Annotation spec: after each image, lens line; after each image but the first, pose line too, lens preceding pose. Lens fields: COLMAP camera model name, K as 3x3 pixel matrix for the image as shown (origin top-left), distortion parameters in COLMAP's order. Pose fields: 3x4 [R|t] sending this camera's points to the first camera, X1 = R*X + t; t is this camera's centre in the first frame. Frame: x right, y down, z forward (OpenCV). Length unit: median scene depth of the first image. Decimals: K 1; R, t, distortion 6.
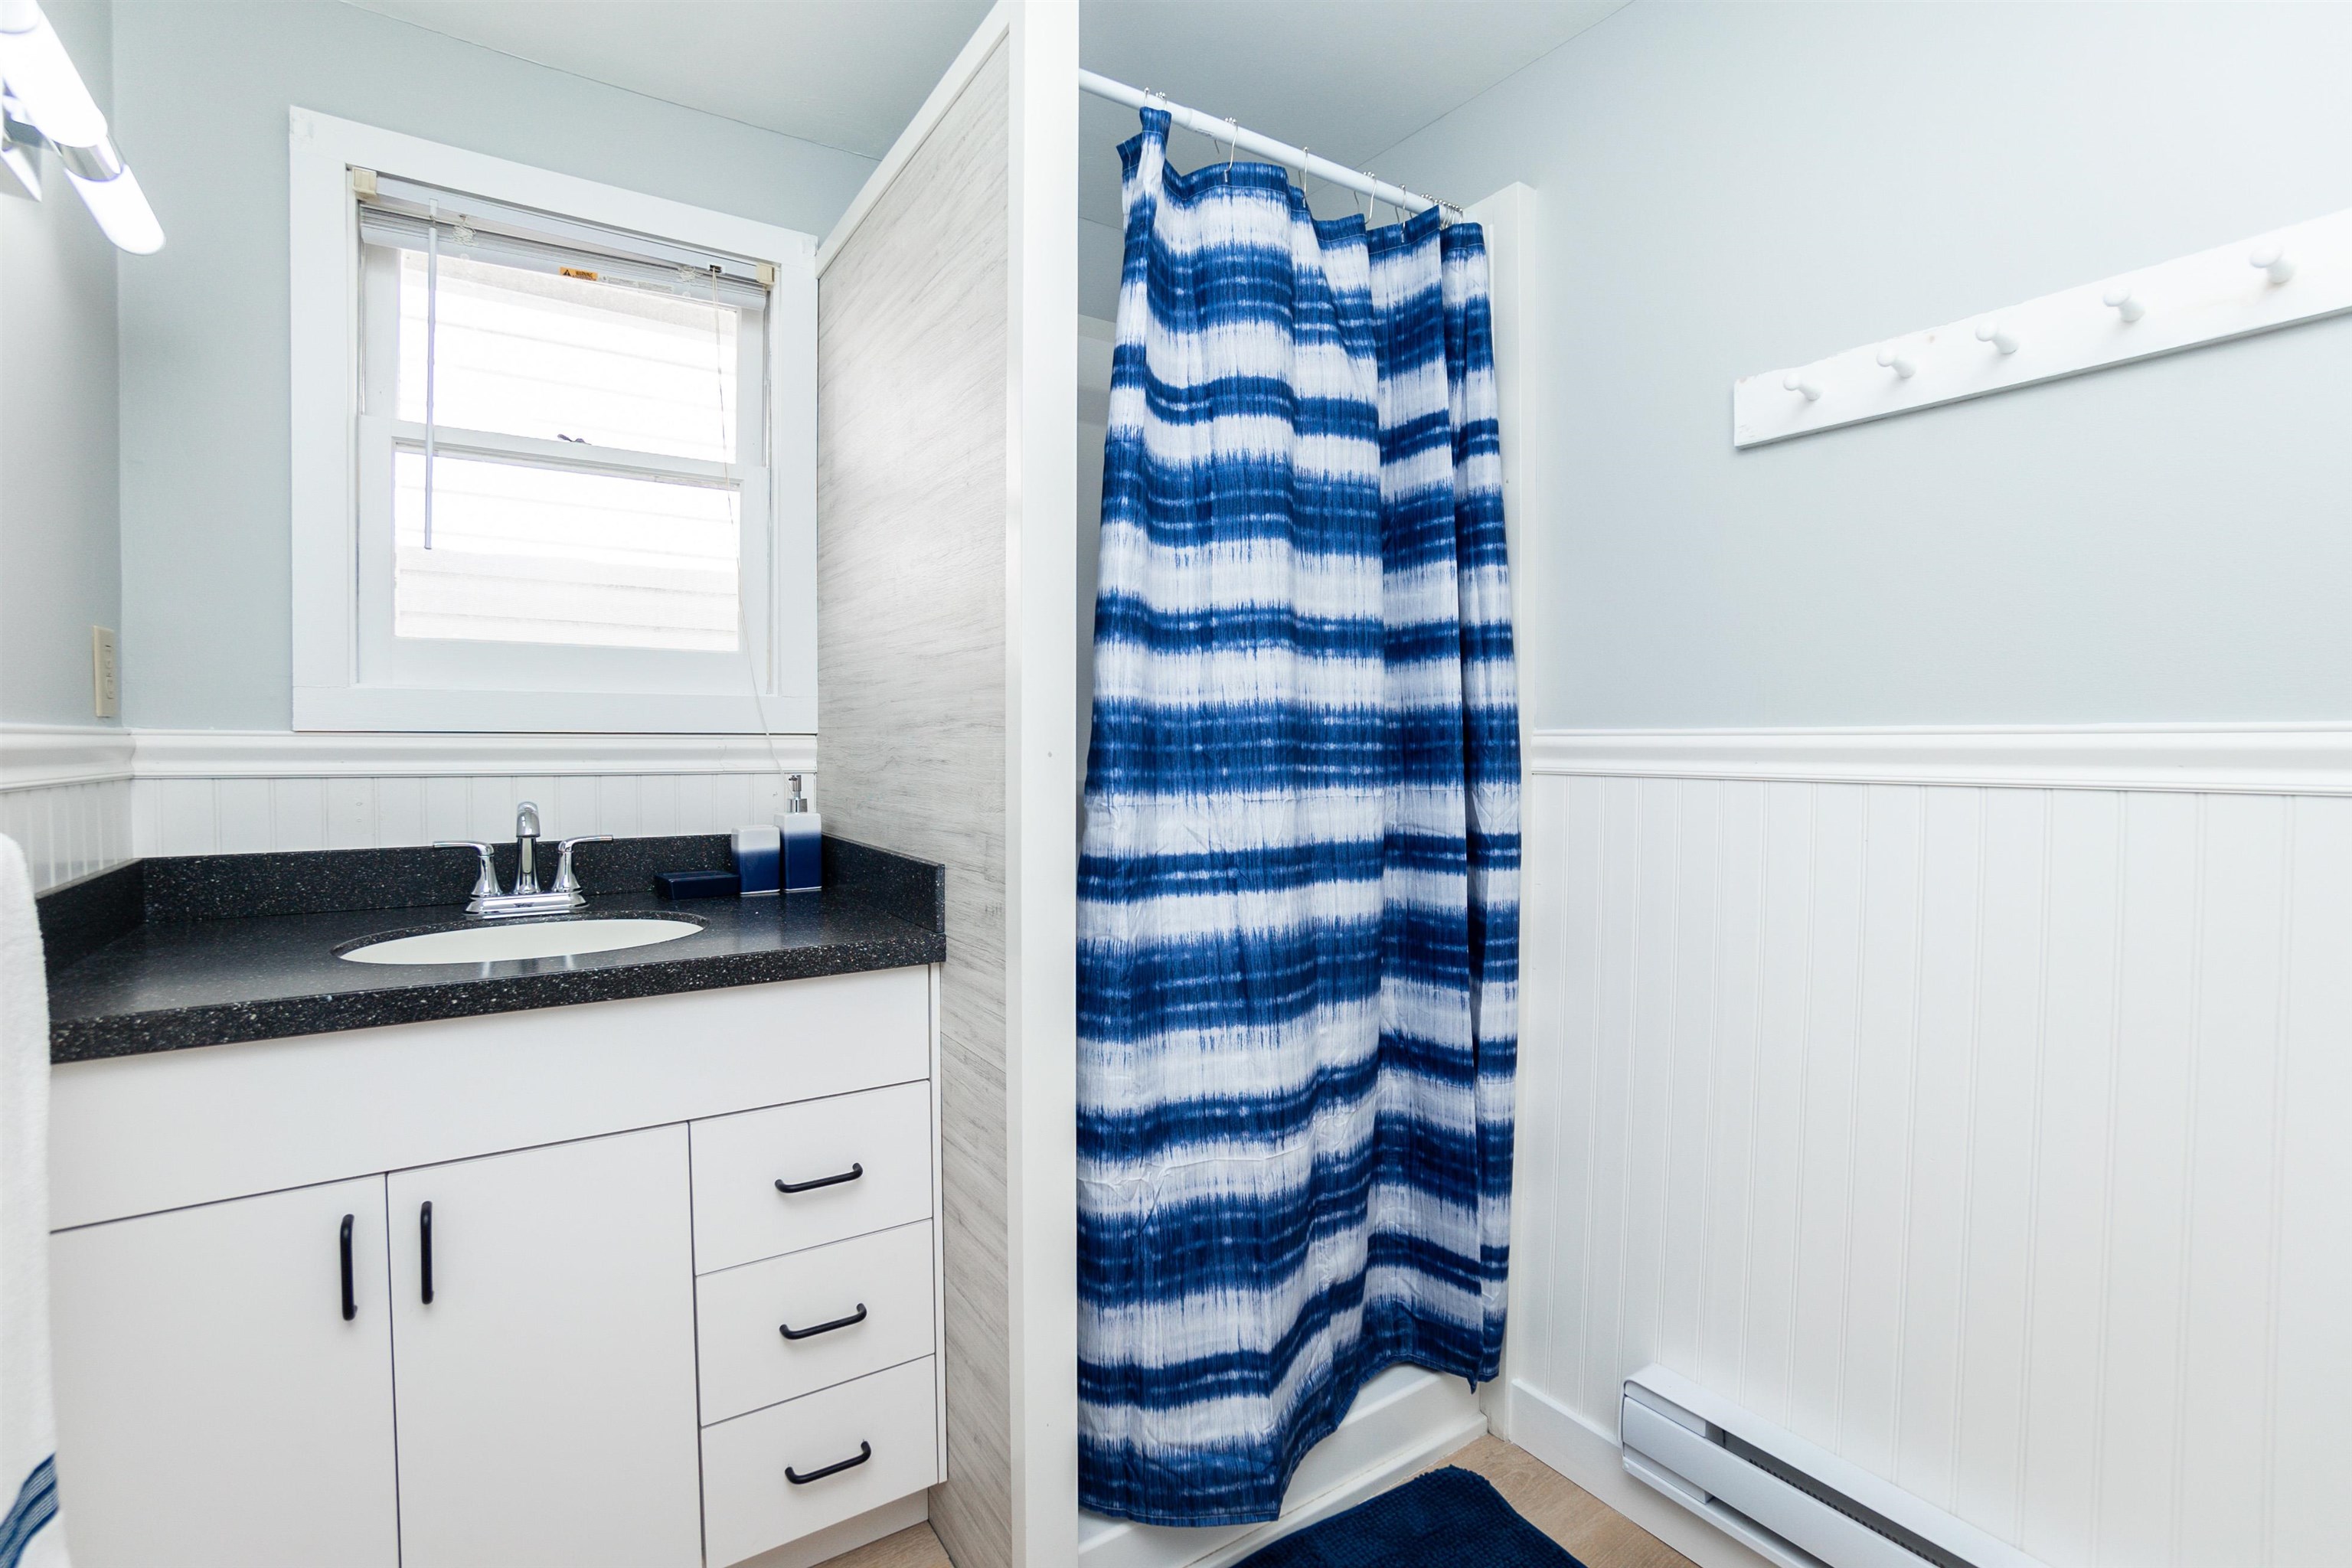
lens RADIAL K [[992.5, 0, 1168.9], [0, 992.5, 735.3], [0, 0, 1]] dist [-0.051565, 0.000177]
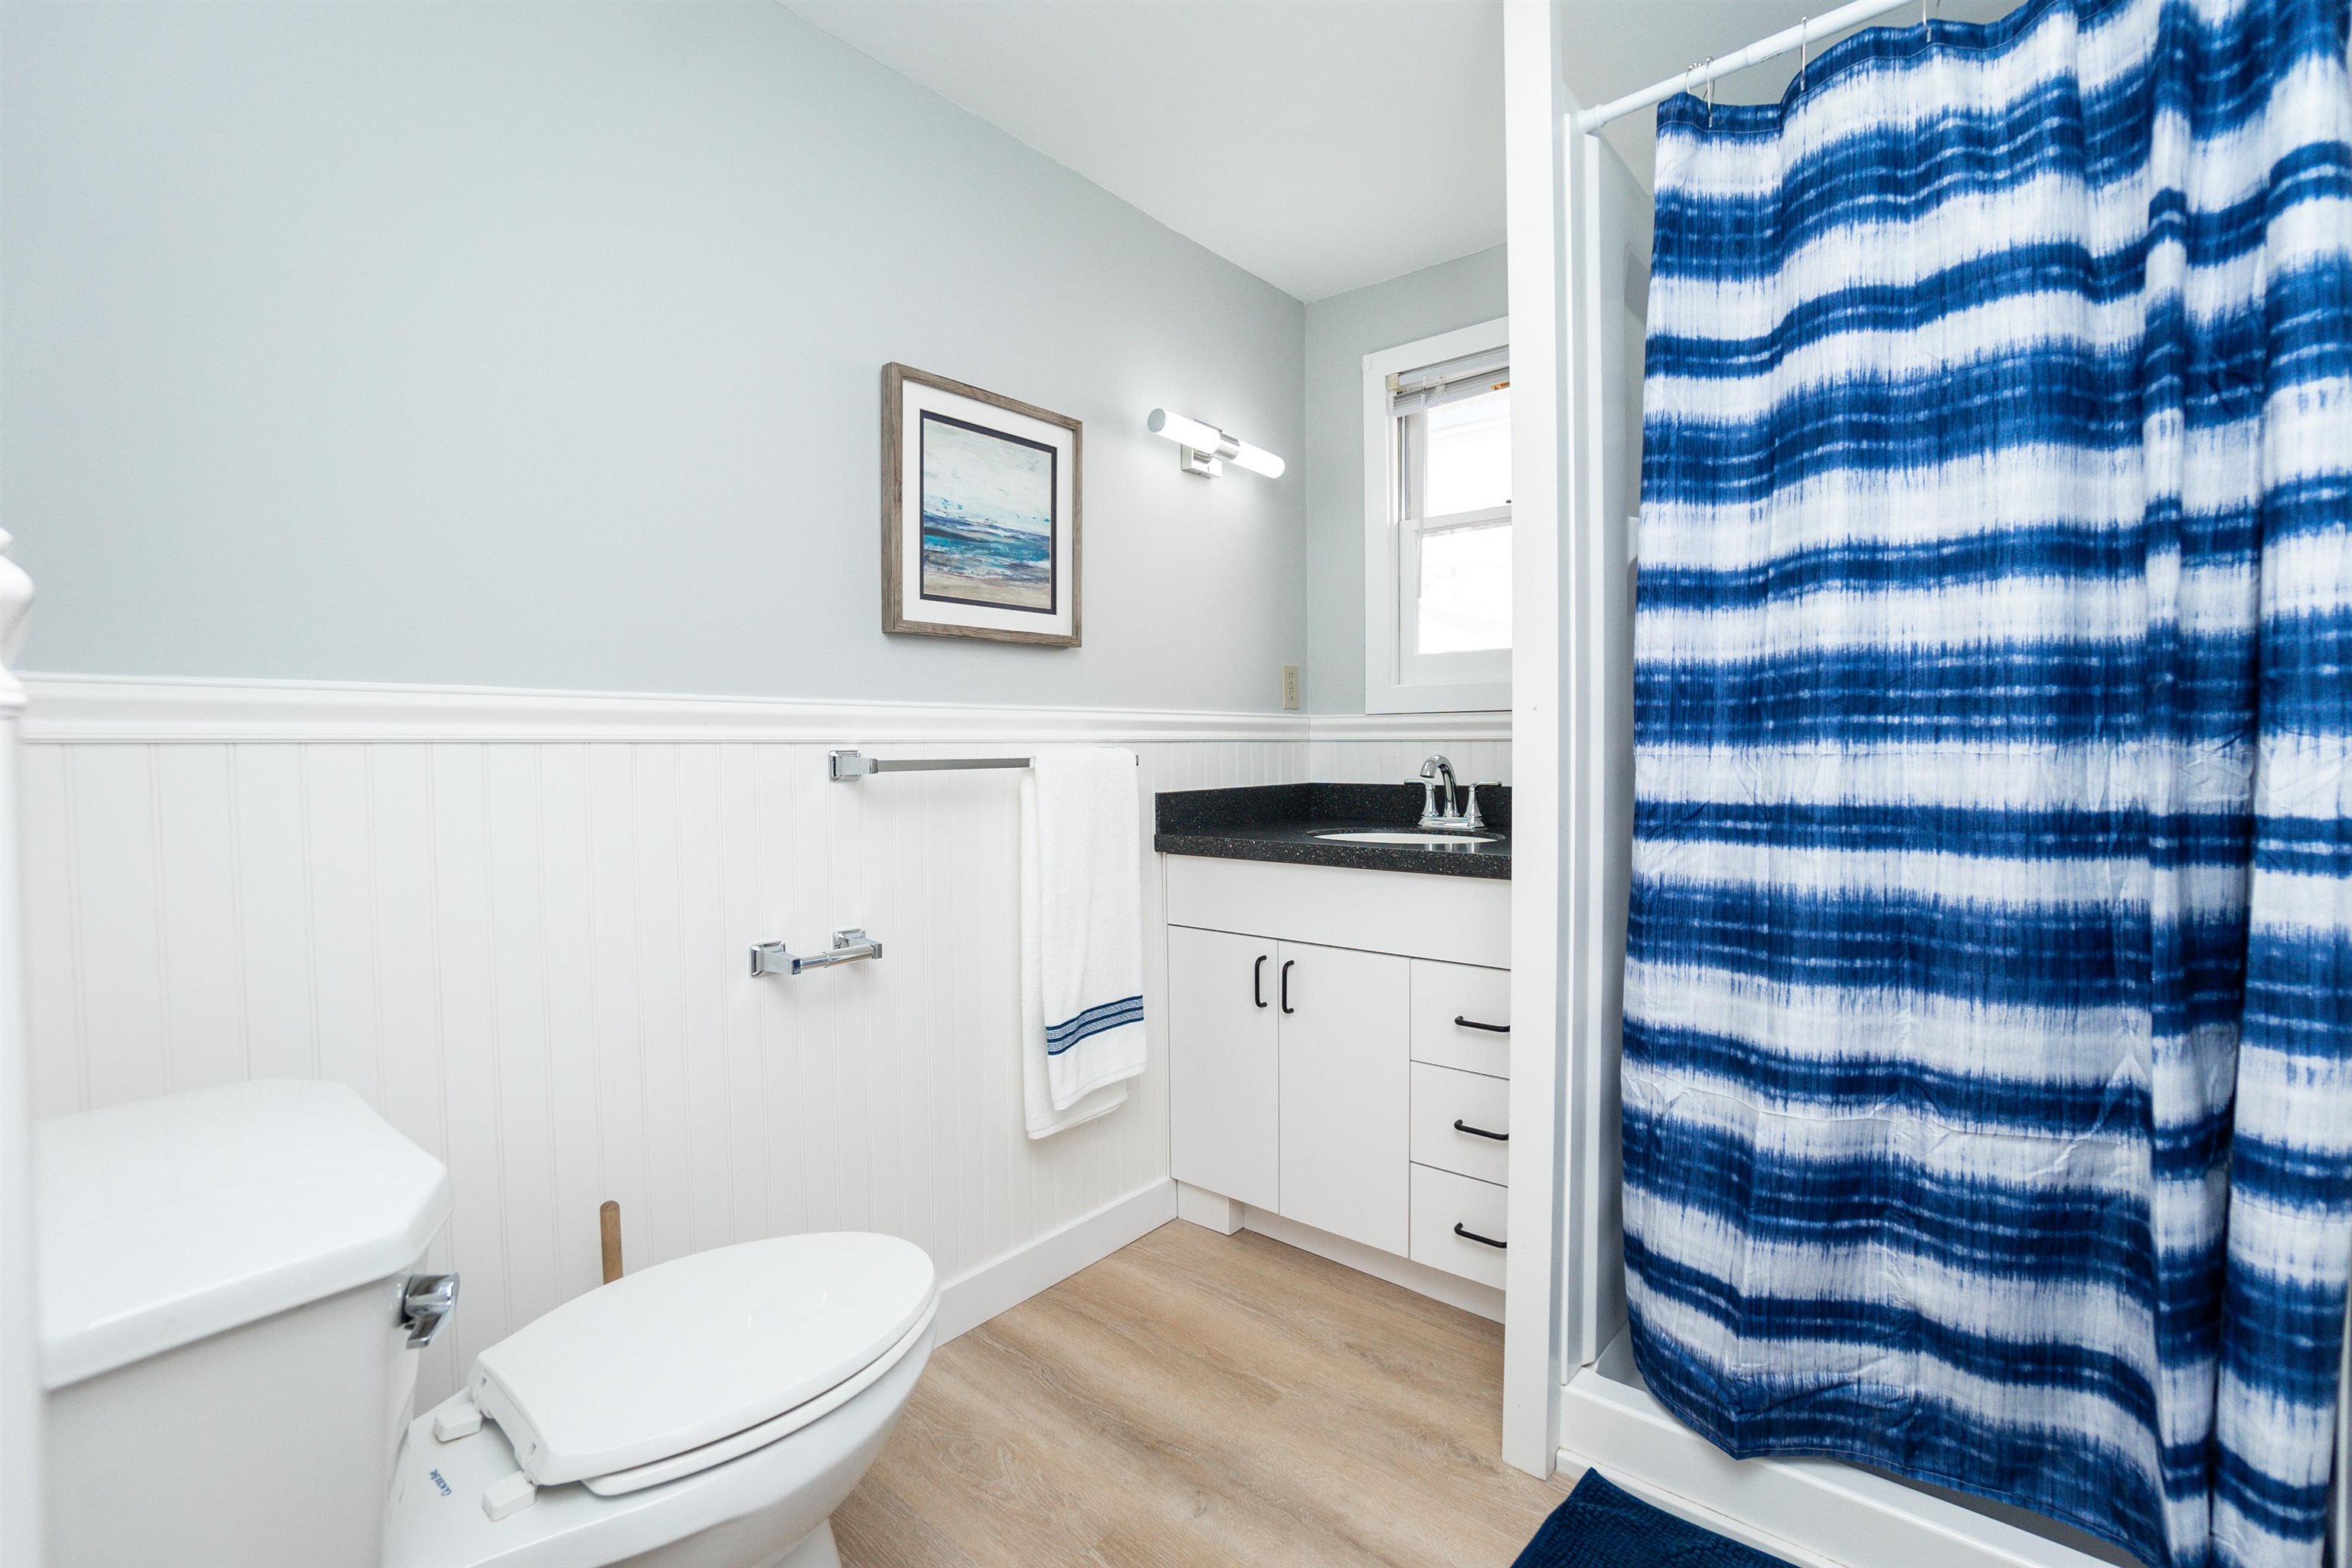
lens RADIAL K [[1037.0, 0, 1183.5], [0, 1037.0, 786.1], [0, 0, 1]] dist [-0.062549, 0.025541]
pose [[0.277955, 0.034381, -0.959979, 0.839863], [0.025503, 0.998743, 0.043153, 0.038024], [0.960256, -0.036477, 0.276728, 0.147646]]
